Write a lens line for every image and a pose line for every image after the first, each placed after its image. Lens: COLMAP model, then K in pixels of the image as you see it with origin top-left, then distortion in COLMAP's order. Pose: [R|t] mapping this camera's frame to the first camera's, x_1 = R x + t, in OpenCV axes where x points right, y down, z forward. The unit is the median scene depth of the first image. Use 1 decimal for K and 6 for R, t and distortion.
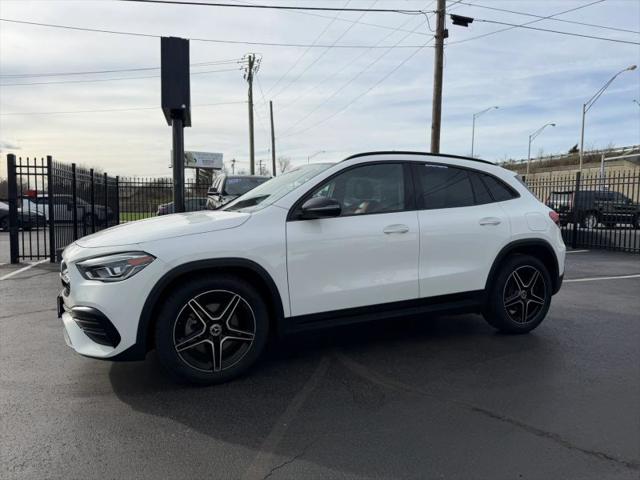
lens RADIAL K [[457.2, 0, 320.0], [0, 457.2, 240.0], [0, 0, 1]] dist [0.049829, -0.058013]
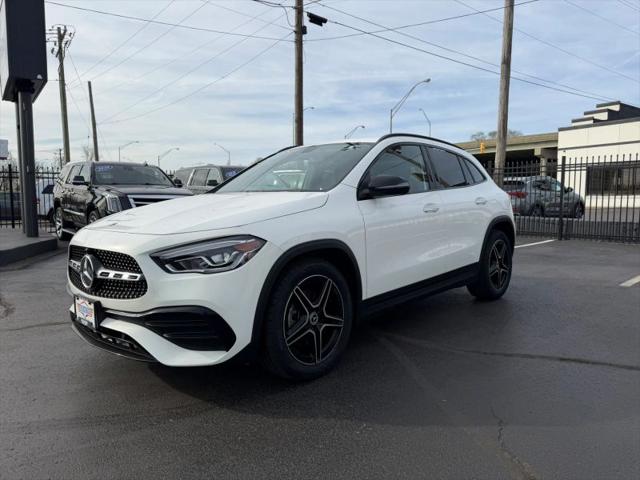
lens RADIAL K [[457.2, 0, 320.0], [0, 457.2, 240.0], [0, 0, 1]] dist [0.049829, -0.058013]
pose [[0.924998, -0.045879, 0.377191, -0.389529], [0.041665, 0.998945, 0.019329, 0.015516], [-0.377680, -0.002164, 0.925934, 0.104836]]
